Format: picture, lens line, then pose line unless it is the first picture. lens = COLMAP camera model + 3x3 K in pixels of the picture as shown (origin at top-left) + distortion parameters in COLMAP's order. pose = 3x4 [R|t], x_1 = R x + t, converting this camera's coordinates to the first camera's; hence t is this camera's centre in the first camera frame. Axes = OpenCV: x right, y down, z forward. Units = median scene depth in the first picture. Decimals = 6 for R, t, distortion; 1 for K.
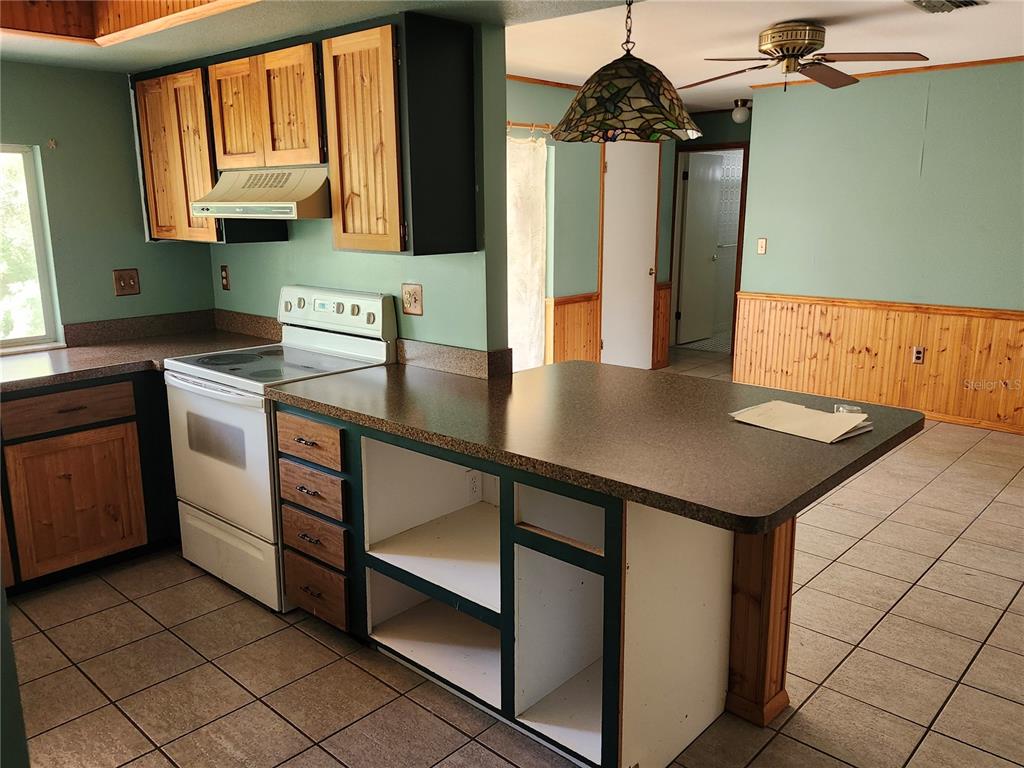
lens RADIAL K [[798.5, 0, 504.0], [0, 798.5, 380.4], [0, 0, 1]] dist [0.073334, -0.066257]
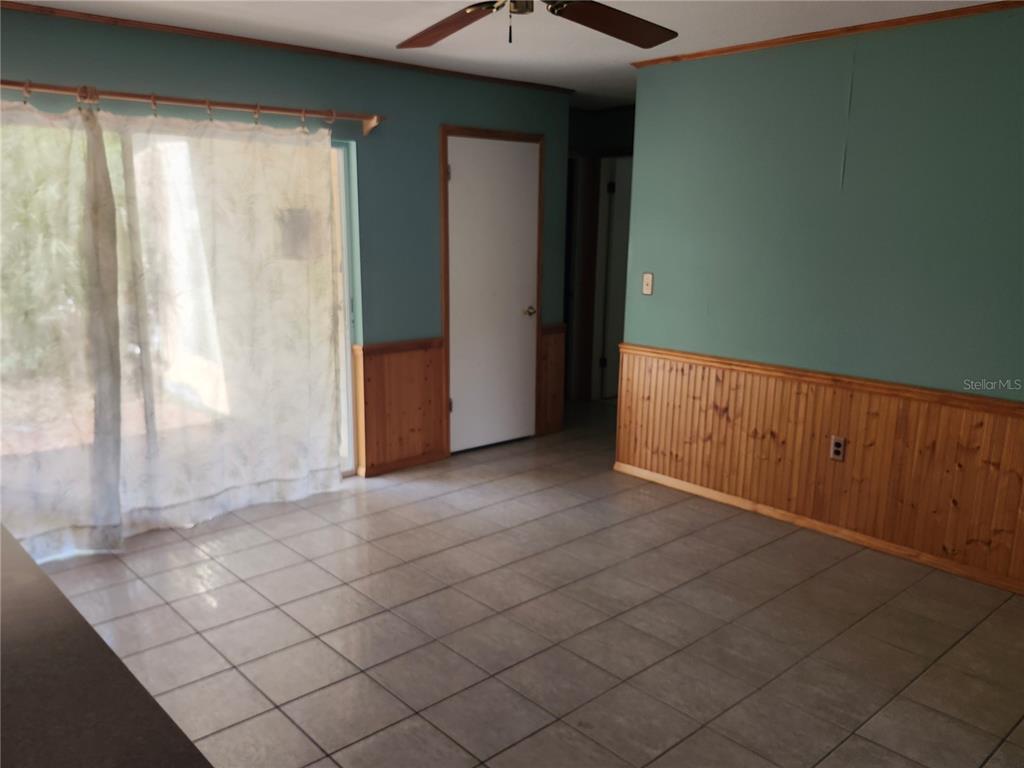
lens RADIAL K [[798.5, 0, 518.7], [0, 798.5, 393.0], [0, 0, 1]] dist [0.073334, -0.066257]
pose [[0.995491, 0.037243, -0.087245, 0.280737], [-0.037569, 0.999292, -0.002098, -0.063232], [0.087105, 0.005366, 0.996185, 0.270502]]
